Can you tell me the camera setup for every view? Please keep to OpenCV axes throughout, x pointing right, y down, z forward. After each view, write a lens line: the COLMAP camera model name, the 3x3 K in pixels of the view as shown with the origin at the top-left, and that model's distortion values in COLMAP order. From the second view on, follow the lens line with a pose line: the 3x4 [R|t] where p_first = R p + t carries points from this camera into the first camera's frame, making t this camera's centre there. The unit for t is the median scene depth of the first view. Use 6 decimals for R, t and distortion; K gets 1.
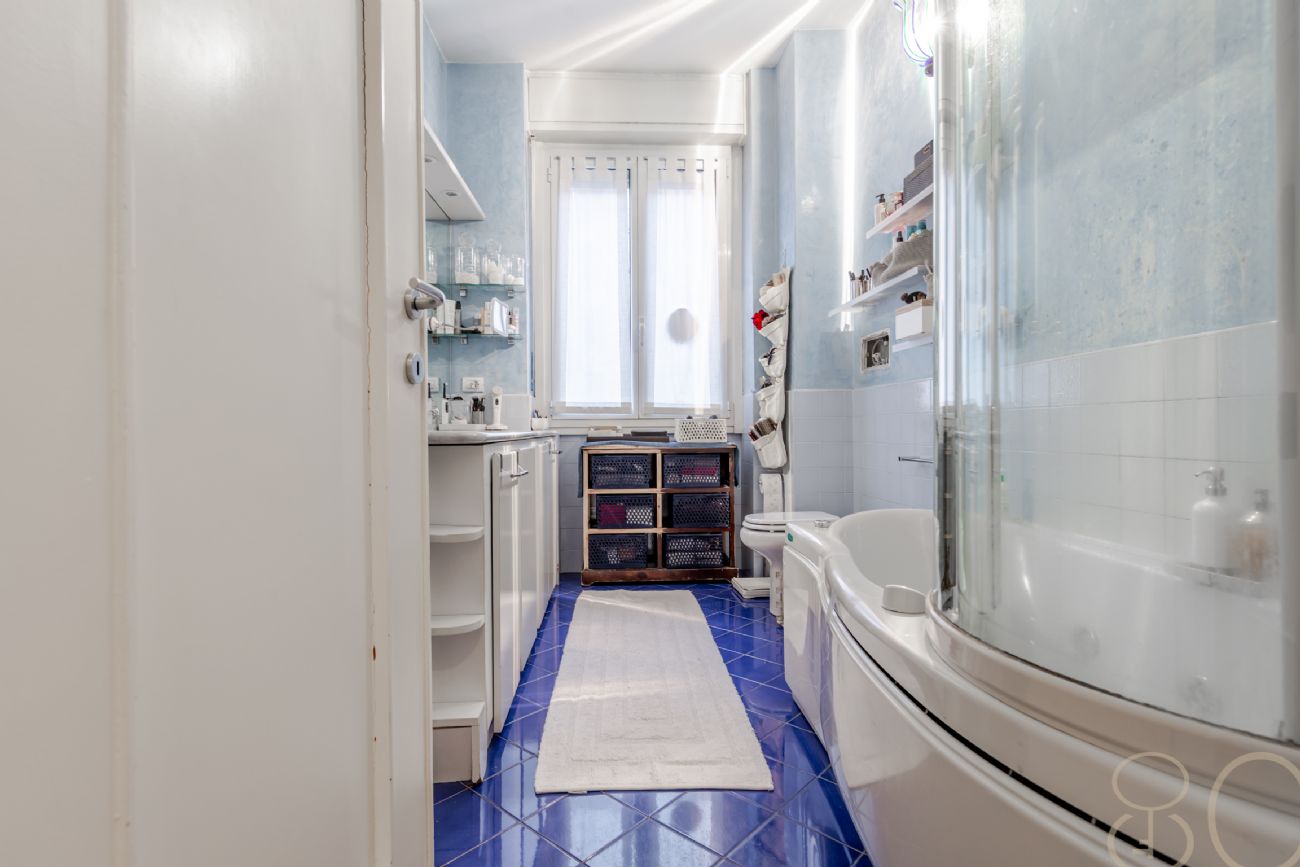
lens RADIAL K [[679.6, 0, 650.0], [0, 679.6, 433.5], [0, 0, 1]] dist [0.000281, 0.000041]
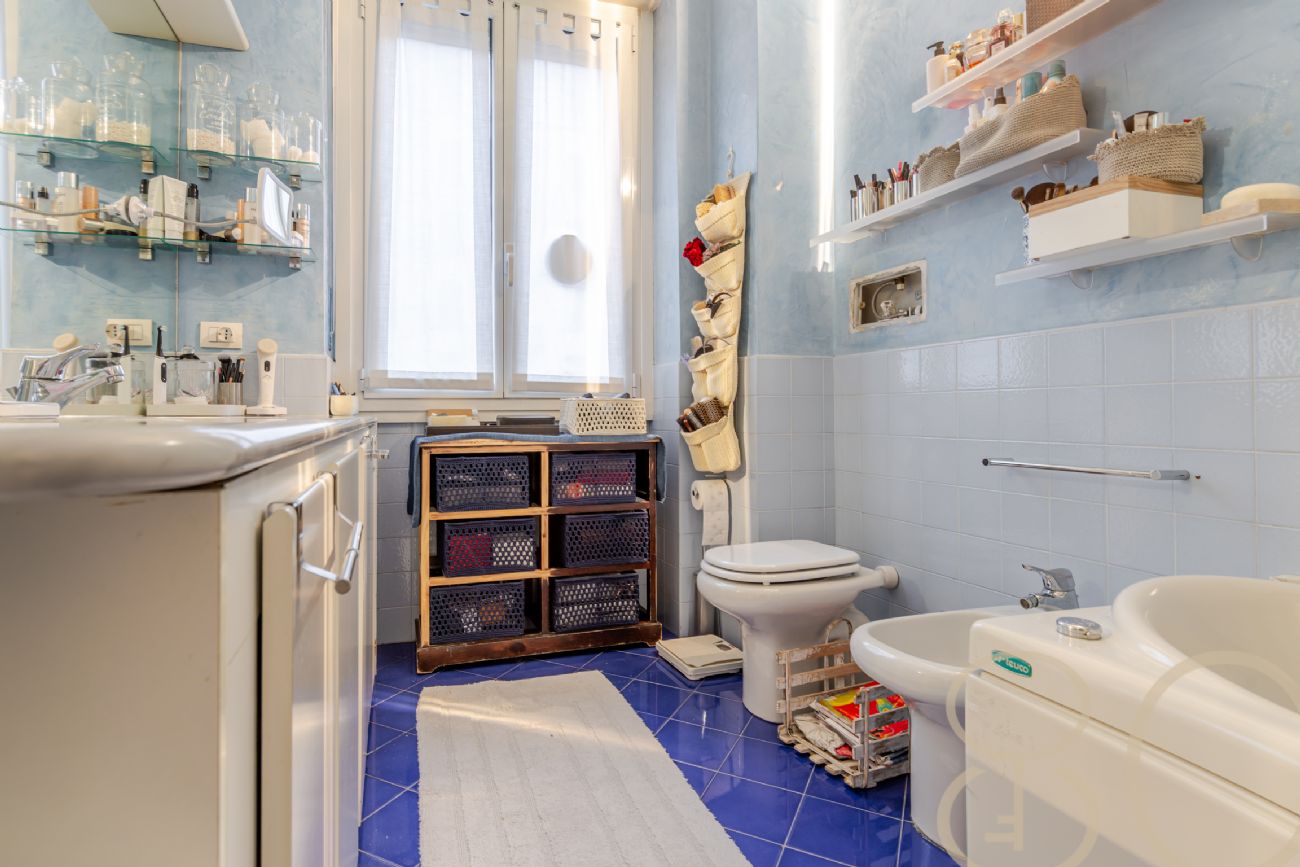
lens RADIAL K [[670.0, 0, 607.3], [0, 670.0, 403.9], [0, 0, 1]] dist [0.001375, 0.000090]
pose [[0.967654, 0.005124, 0.252231, -0.089081], [0.000711, 0.999734, -0.023038, -0.001511], [-0.252282, 0.022472, 0.967393, 0.377748]]
